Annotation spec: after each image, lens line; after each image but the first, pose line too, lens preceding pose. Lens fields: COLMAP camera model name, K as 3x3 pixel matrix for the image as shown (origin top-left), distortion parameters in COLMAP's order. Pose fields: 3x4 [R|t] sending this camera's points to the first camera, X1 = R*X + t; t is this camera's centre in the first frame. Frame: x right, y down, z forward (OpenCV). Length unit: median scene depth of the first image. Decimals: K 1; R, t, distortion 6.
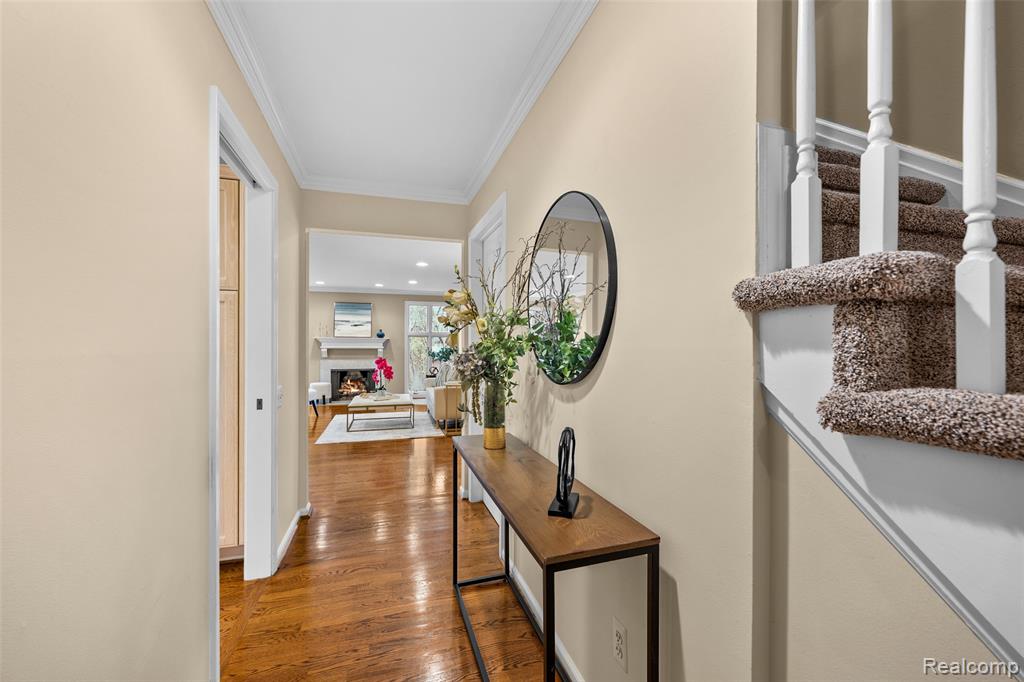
lens RADIAL K [[411.6, 0, 513.5], [0, 411.6, 344.5], [0, 0, 1]] dist [-0.001163, -0.000341]
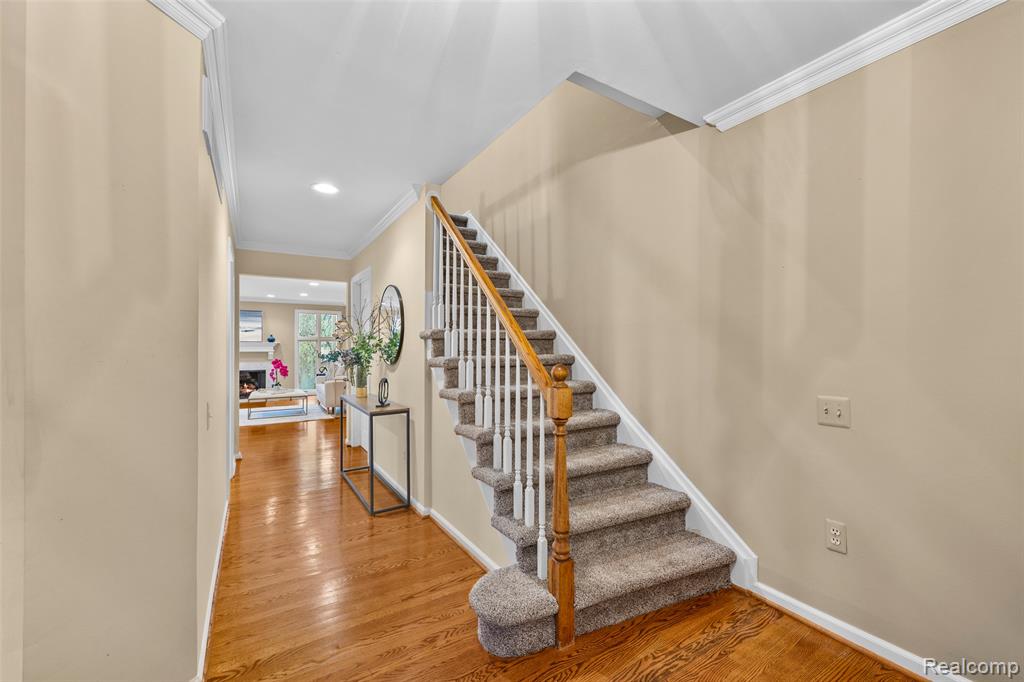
lens RADIAL K [[411.6, 0, 510.4], [0, 411.6, 337.5], [0, 0, 1]] dist [-0.001163, -0.000341]
pose [[0.970049, 0.000709, 0.242908, 0.050486], [0.004923, 0.999733, -0.022576, -0.000775], [-0.242859, 0.023095, 0.969787, -0.341347]]
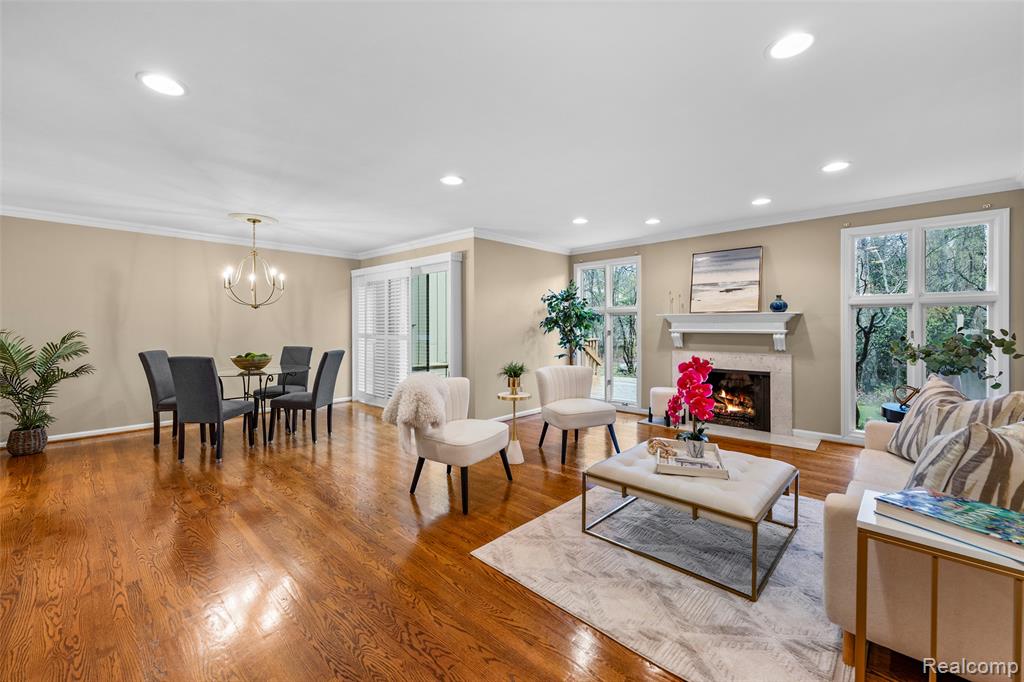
lens RADIAL K [[411.6, 0, 520.7], [0, 411.6, 323.5], [0, 0, 1]] dist [-0.001163, -0.000341]
pose [[0.487323, -0.011224, -0.873150, -0.061719], [0.004550, 0.999936, -0.010315, 0.002107], [0.873210, 0.001054, 0.487343, 0.696218]]
